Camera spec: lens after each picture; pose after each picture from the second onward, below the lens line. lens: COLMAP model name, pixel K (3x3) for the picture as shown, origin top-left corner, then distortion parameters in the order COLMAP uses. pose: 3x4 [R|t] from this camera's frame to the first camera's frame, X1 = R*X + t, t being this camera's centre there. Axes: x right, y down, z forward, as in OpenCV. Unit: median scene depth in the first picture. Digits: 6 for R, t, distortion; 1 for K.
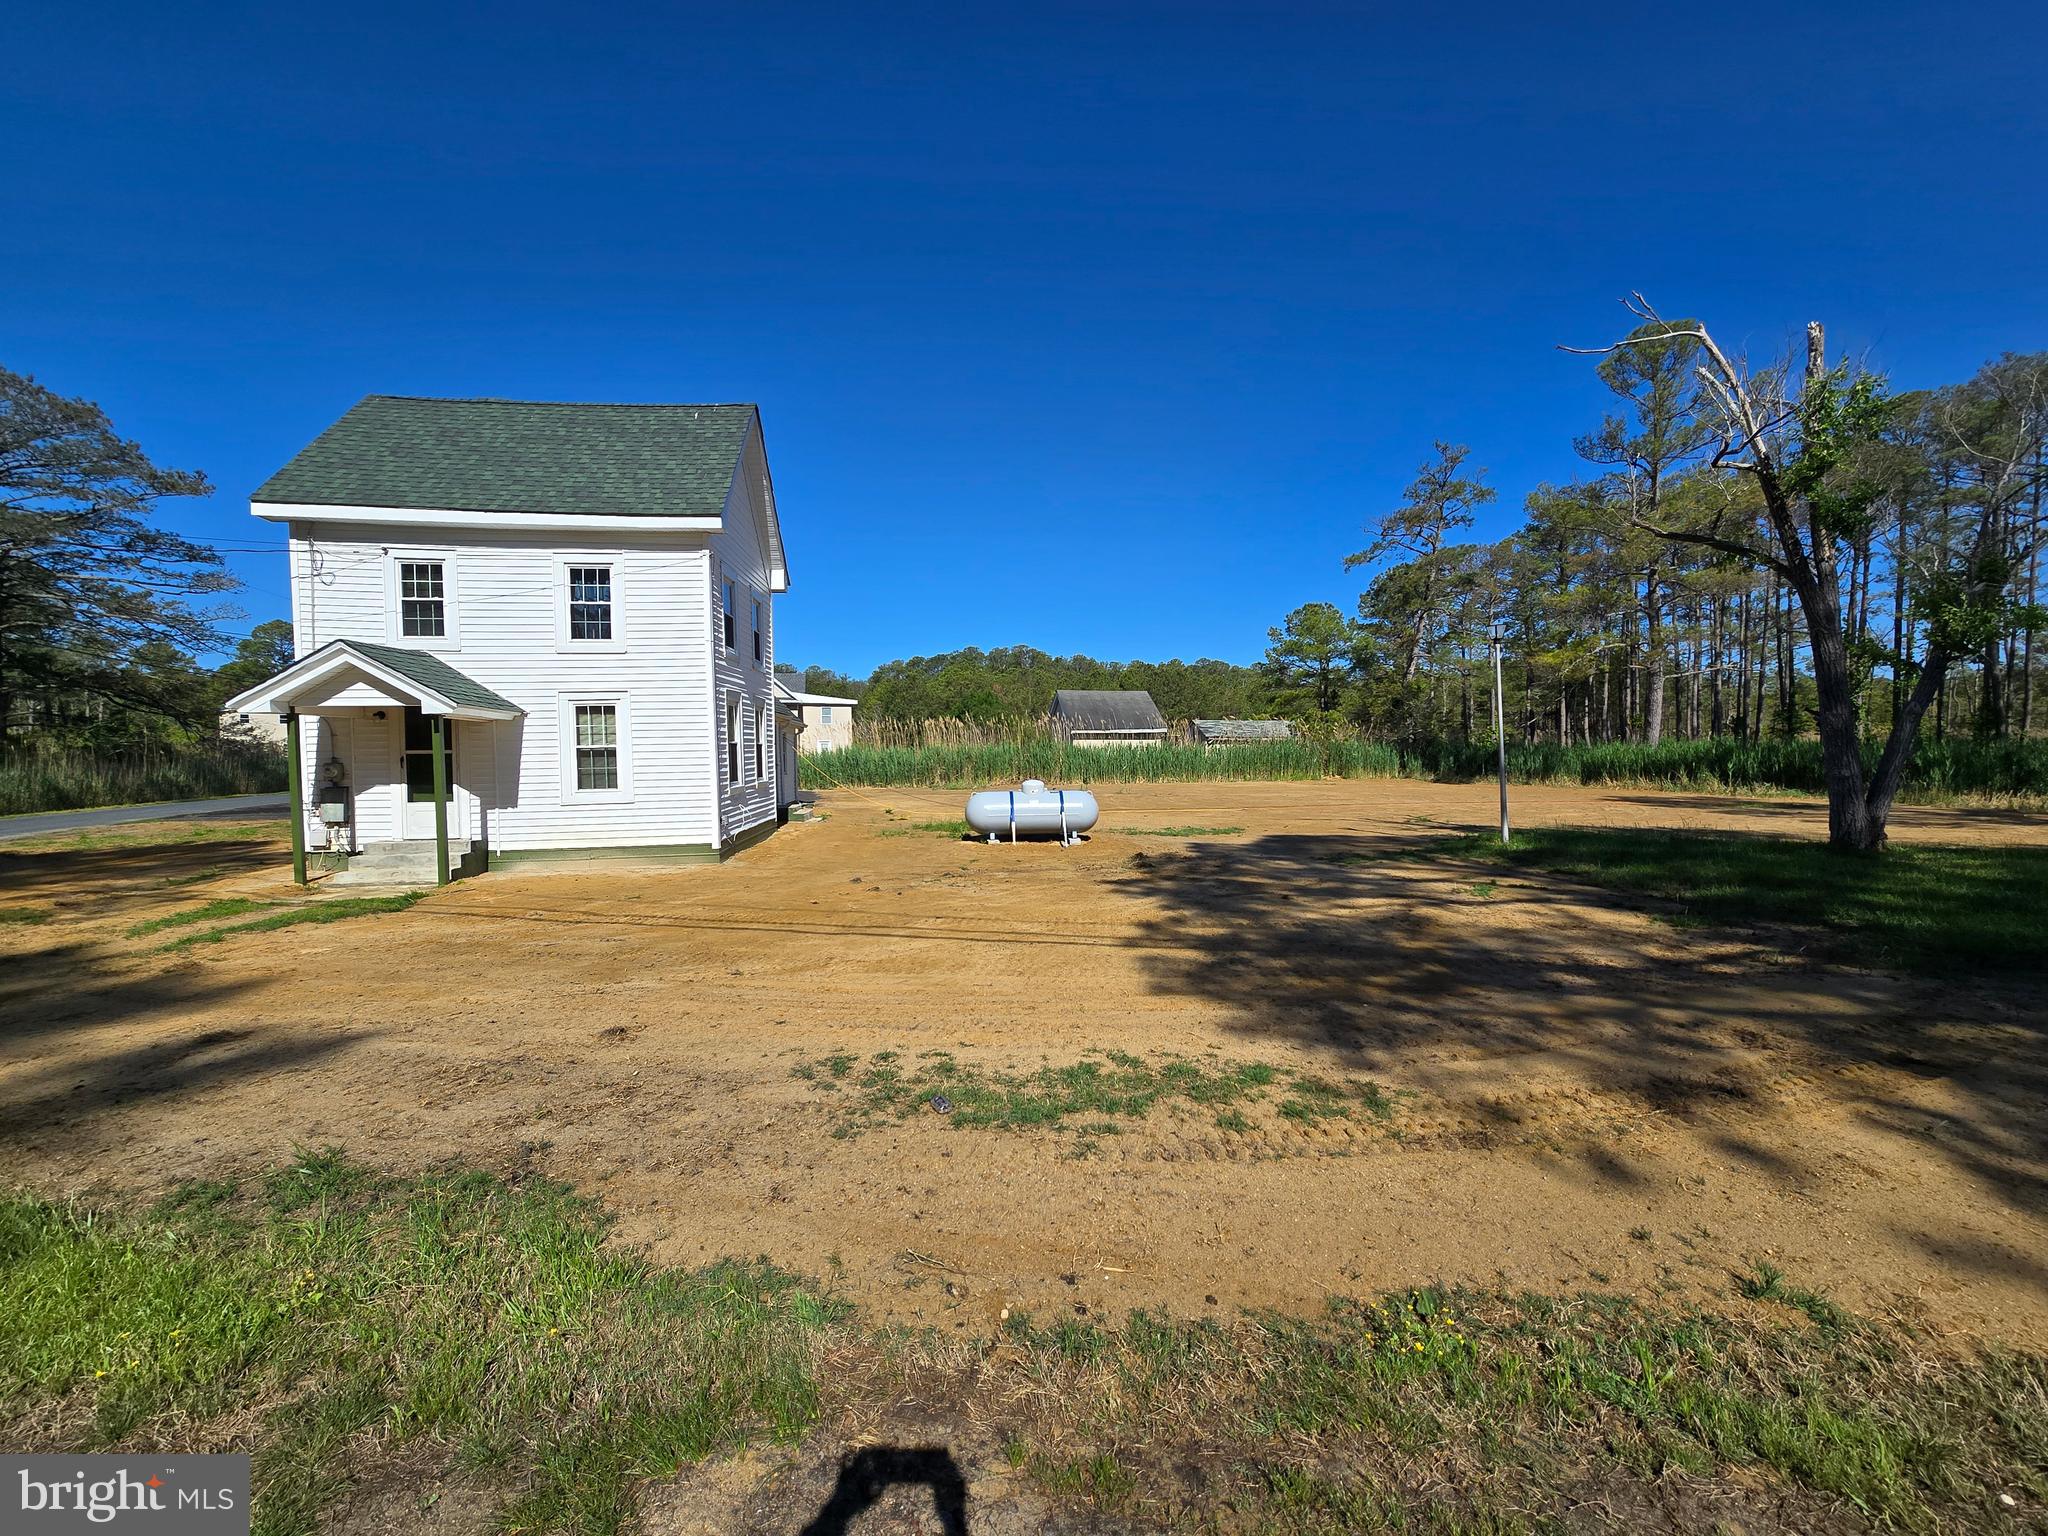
lens RADIAL K [[837.7, 0, 1019.3], [0, 837.7, 790.1], [0, 0, 1]] dist [-0.003115, -0.000567]
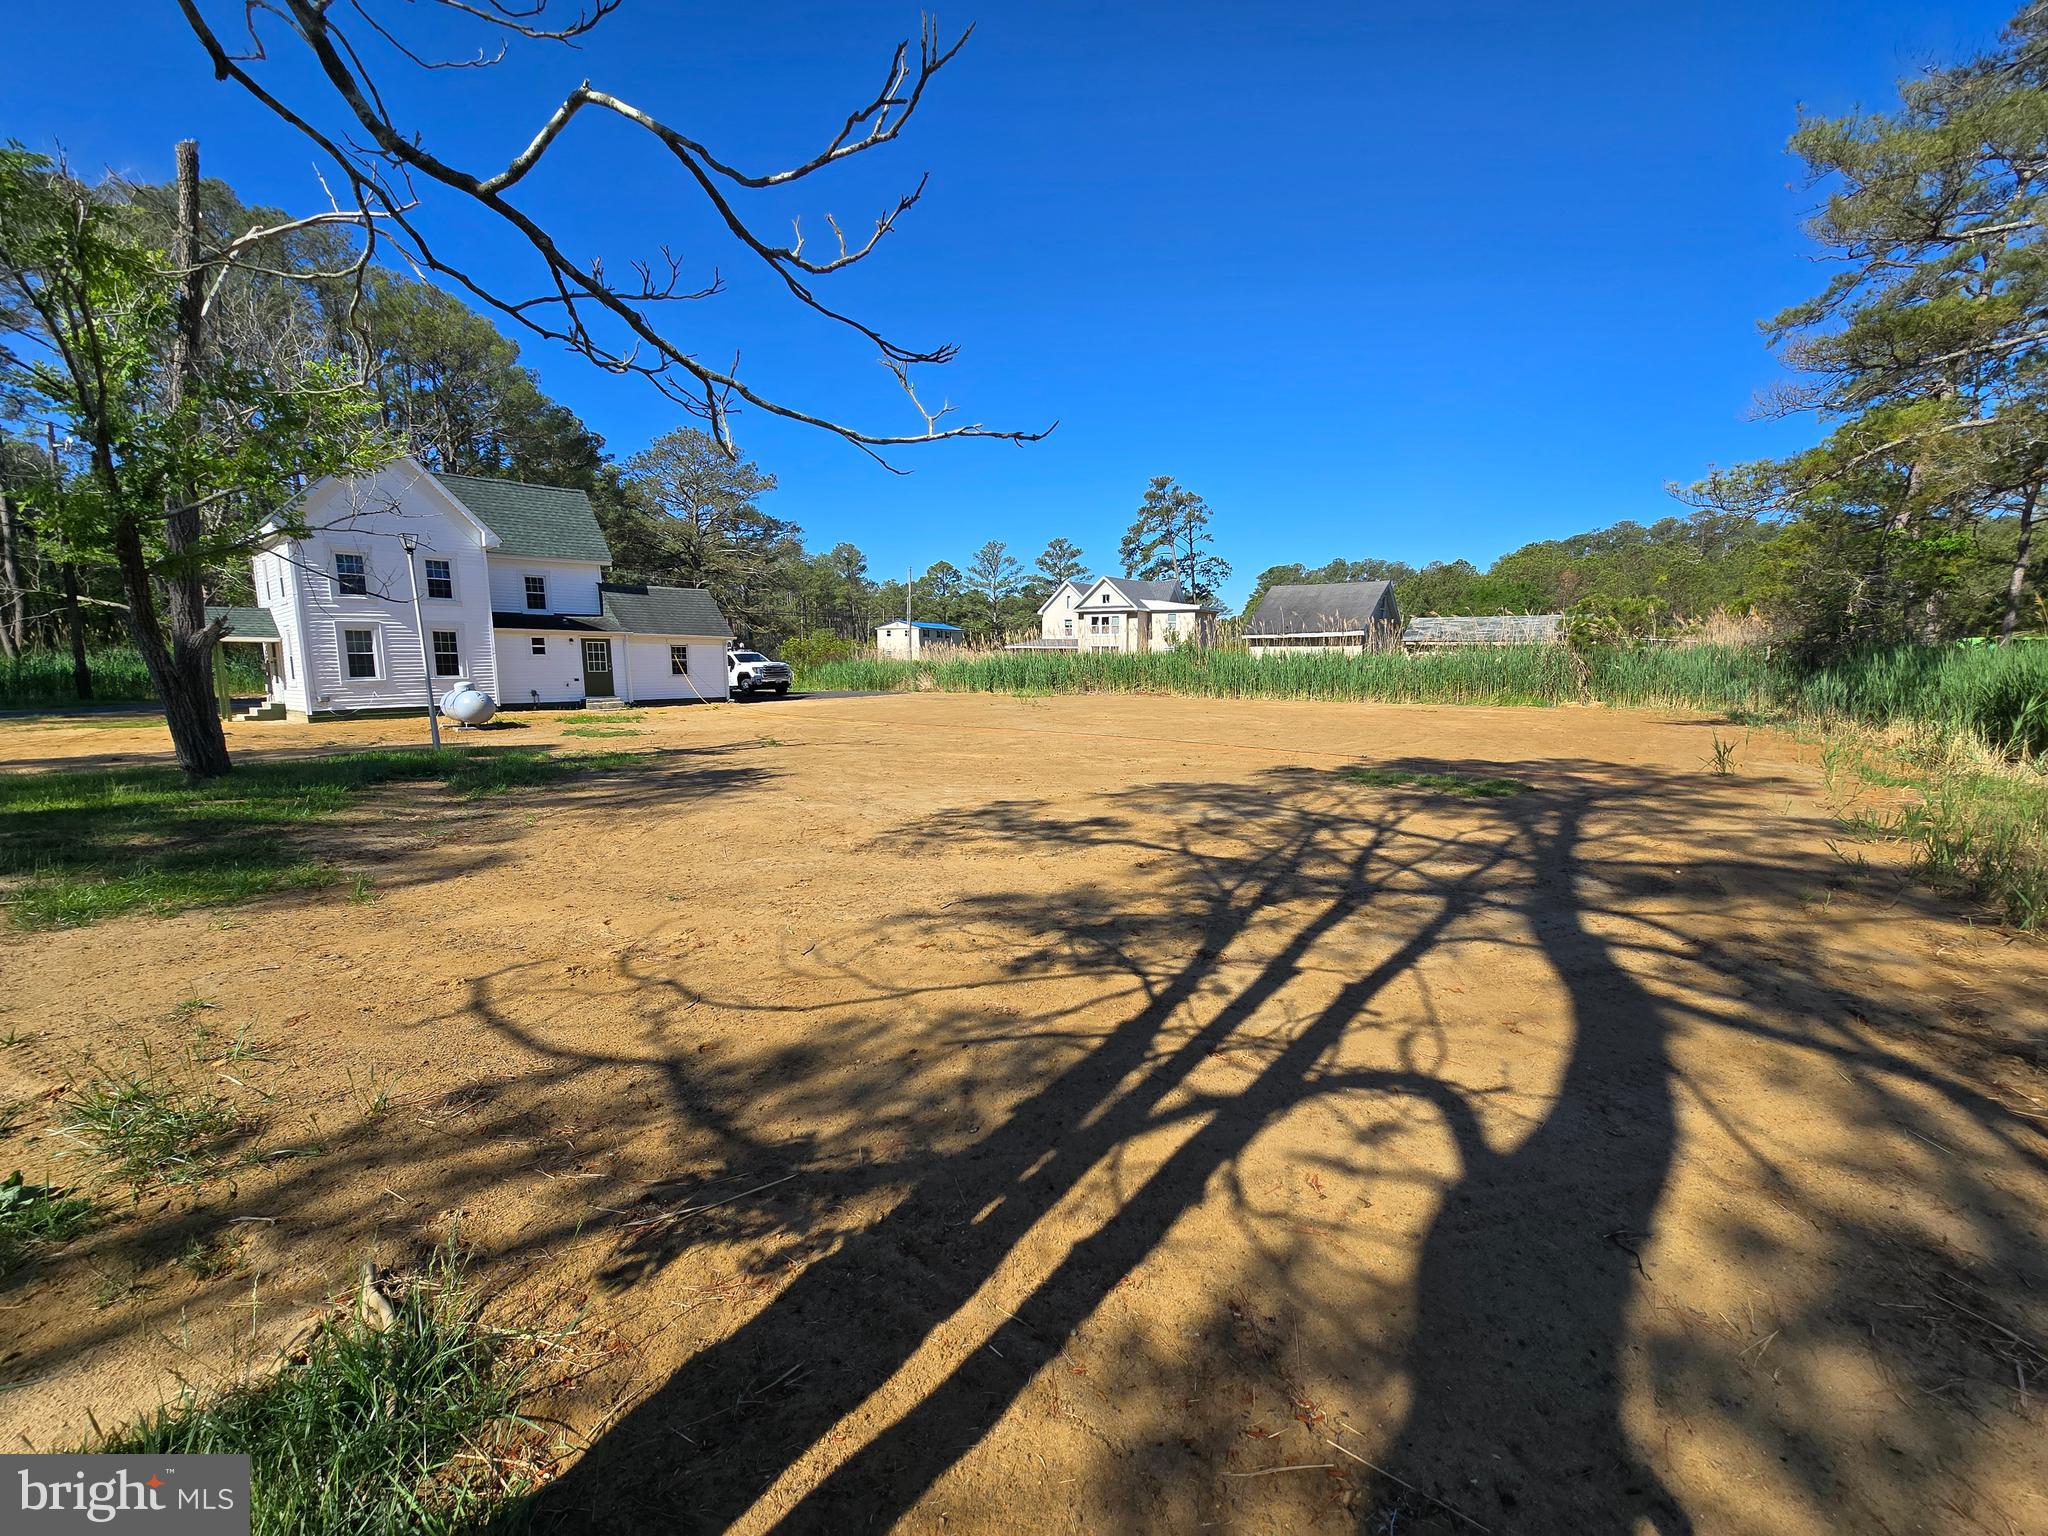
lens RADIAL K [[829.2, 0, 1024.5], [0, 829.2, 781.7], [0, 0, 1]] dist [-0.004812, -0.000123]
pose [[0.687336, 0.113854, -0.717360, 1.986695], [-0.038476, 0.991959, 0.120570, -0.059628], [0.725319, -0.055271, 0.686190, 0.927438]]
